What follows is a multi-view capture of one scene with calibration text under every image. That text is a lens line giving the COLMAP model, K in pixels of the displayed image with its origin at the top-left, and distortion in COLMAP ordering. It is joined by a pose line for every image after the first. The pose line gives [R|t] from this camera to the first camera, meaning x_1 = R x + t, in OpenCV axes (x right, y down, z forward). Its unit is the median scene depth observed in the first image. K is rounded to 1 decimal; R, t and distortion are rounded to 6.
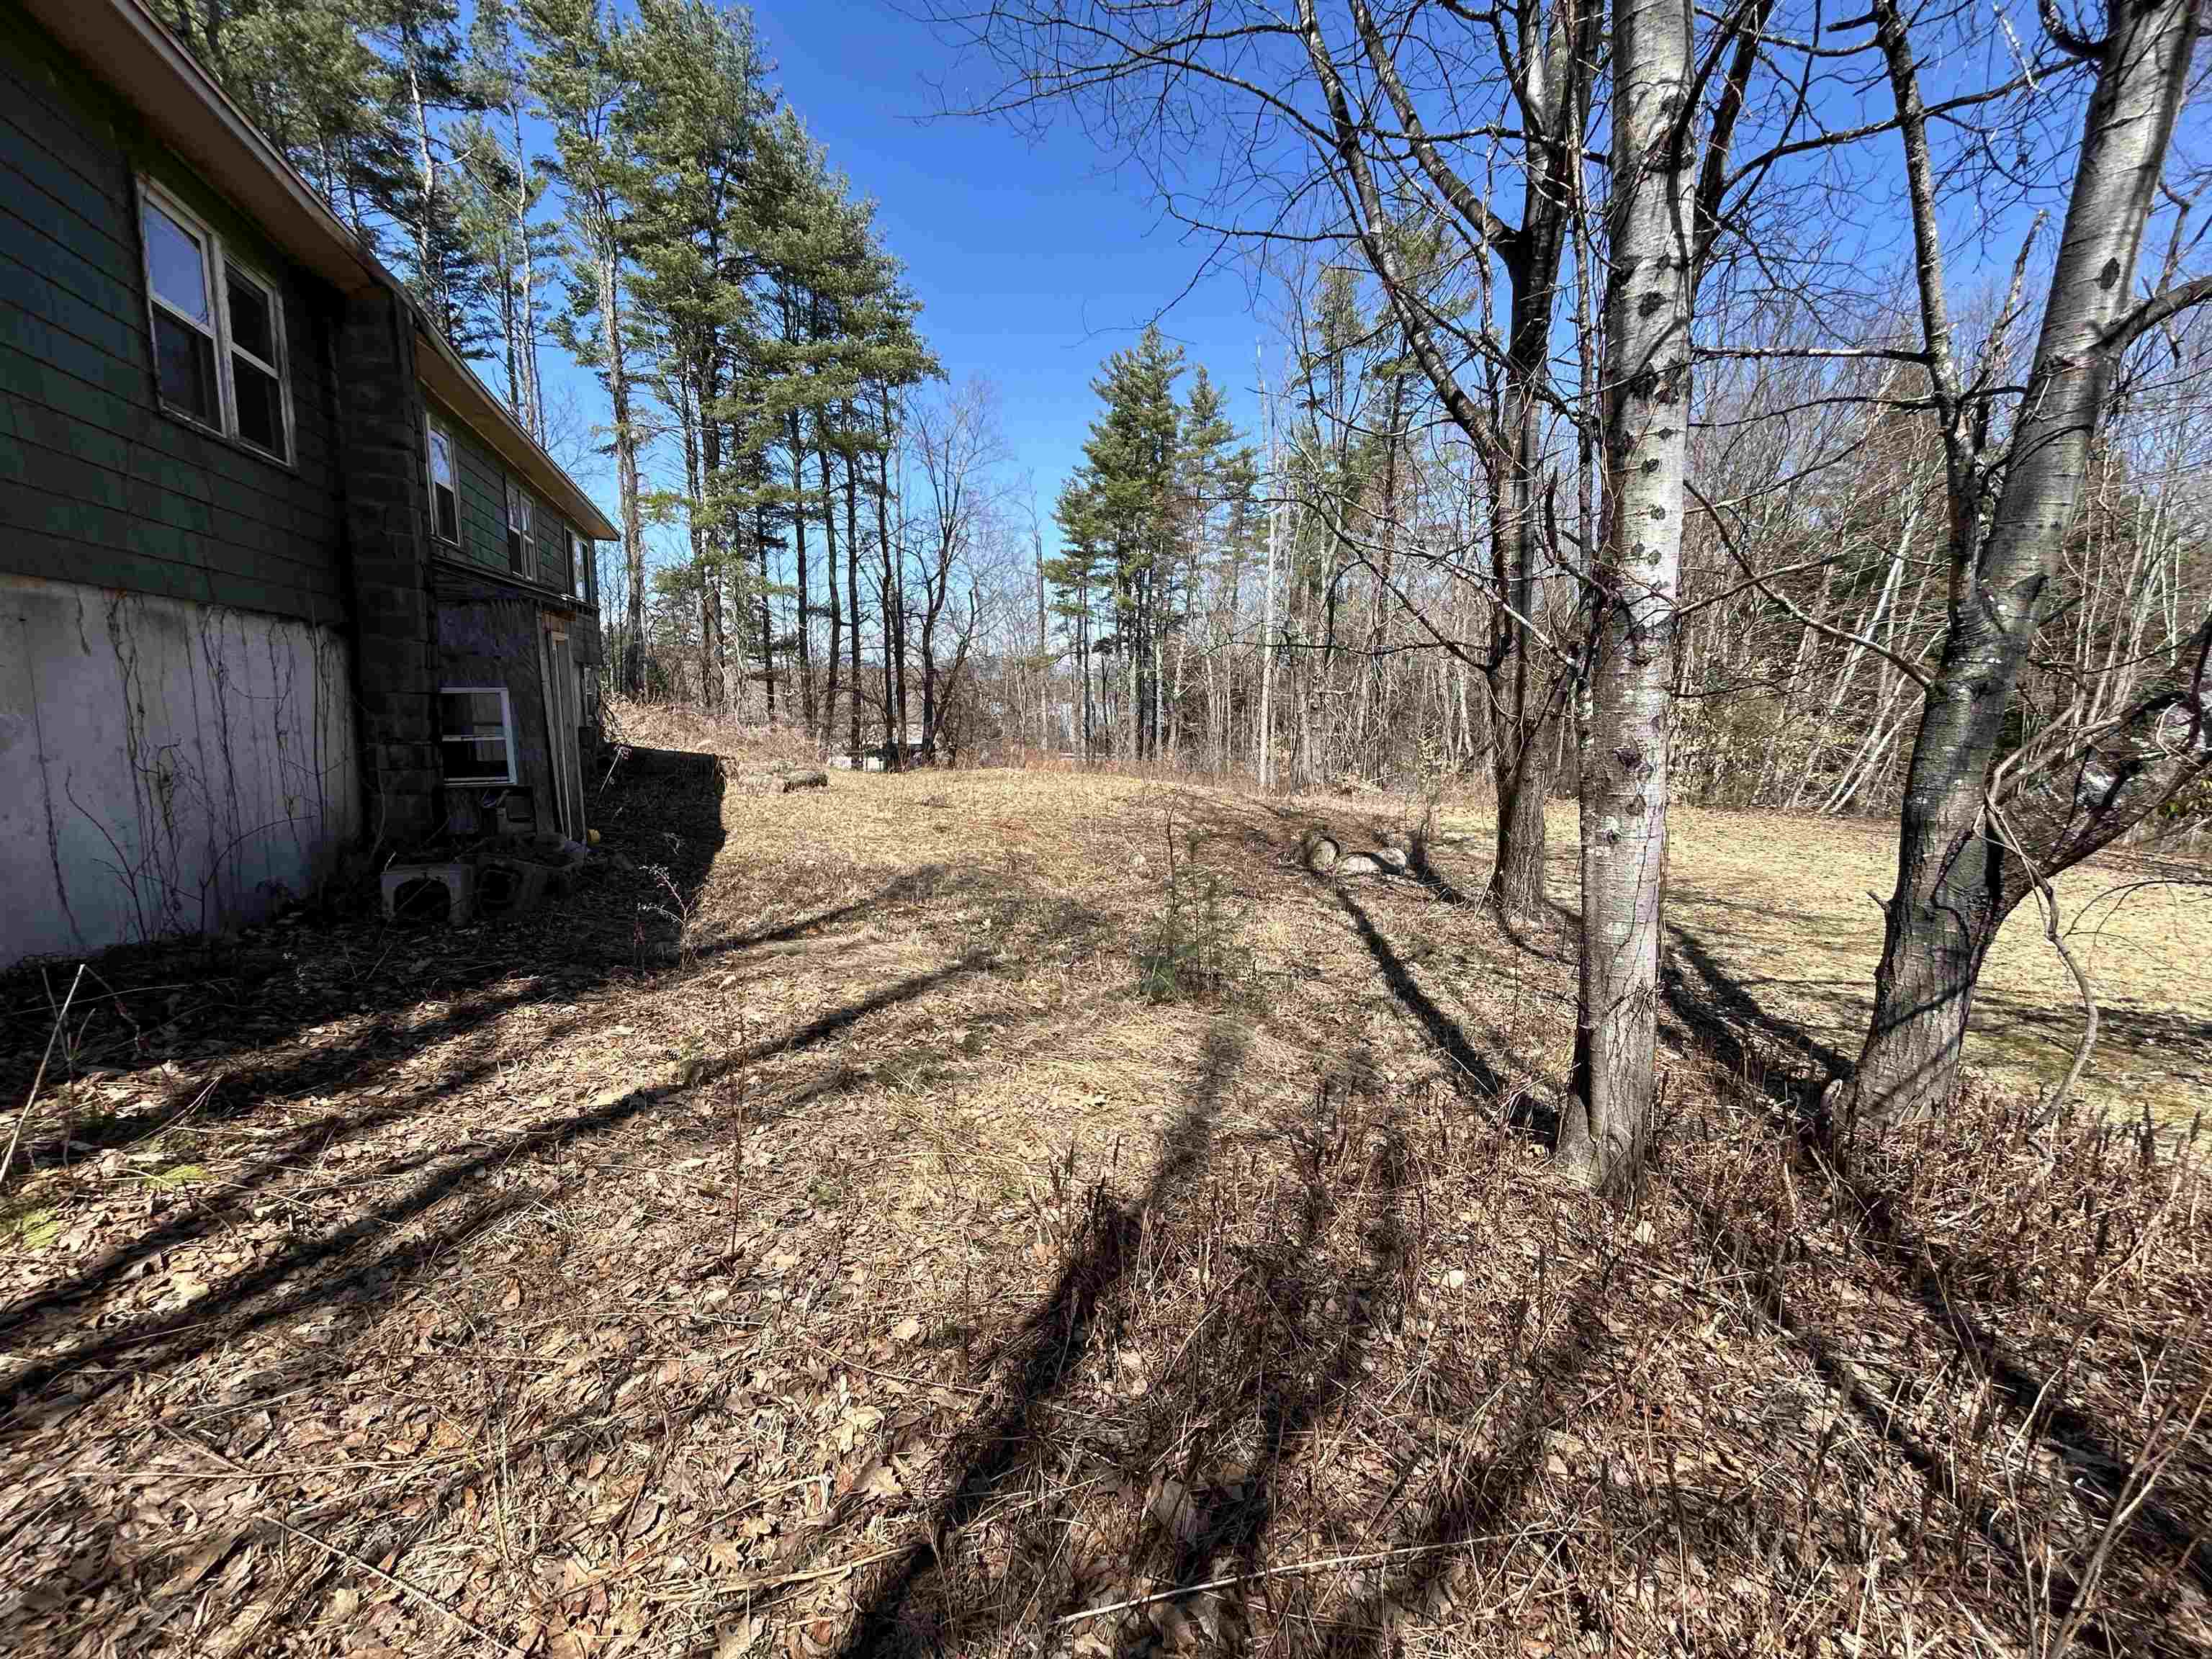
lens RADIAL K [[891.6, 0, 1104.6], [0, 891.6, 829.2], [0, 0, 1]] dist [-0.004561, 0.000365]
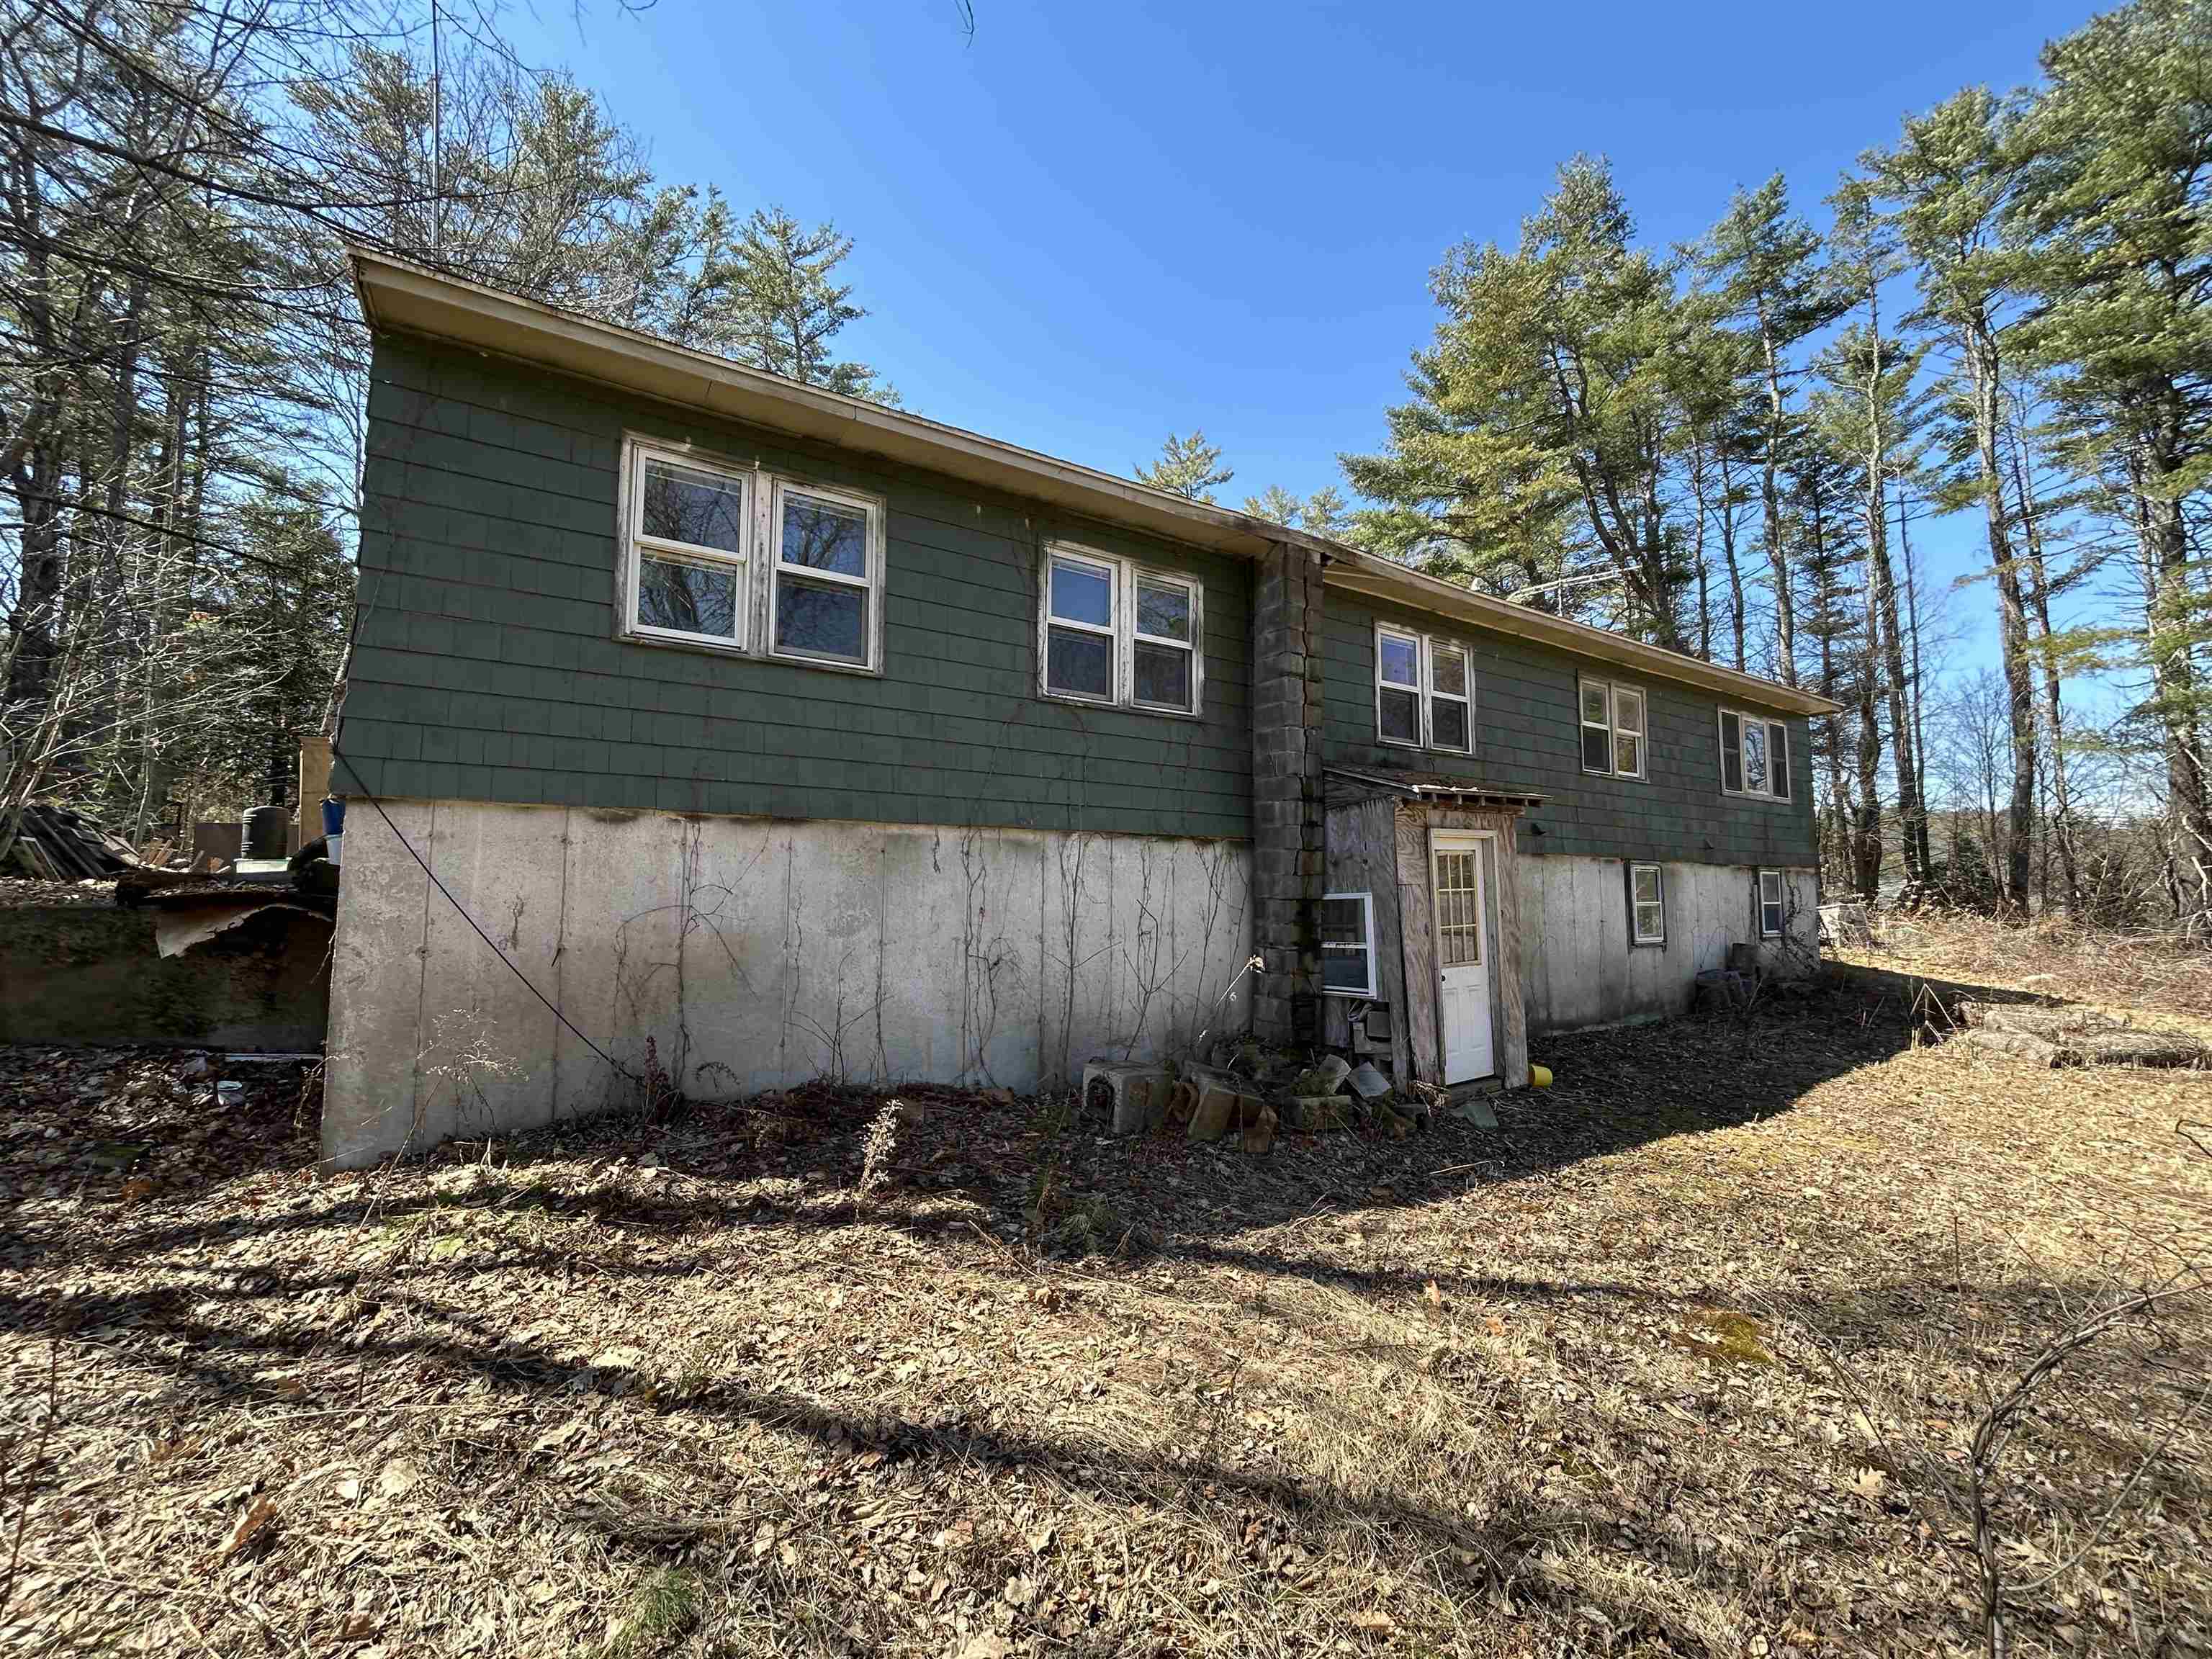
lens RADIAL K [[891.6, 0, 1104.6], [0, 891.6, 829.2], [0, 0, 1]] dist [-0.004561, 0.000365]
pose [[0.204006, -0.091550, -0.974680, 0.261399], [-0.141821, 0.982351, -0.121954, -0.100502], [0.968643, 0.163109, 0.187422, 0.770307]]
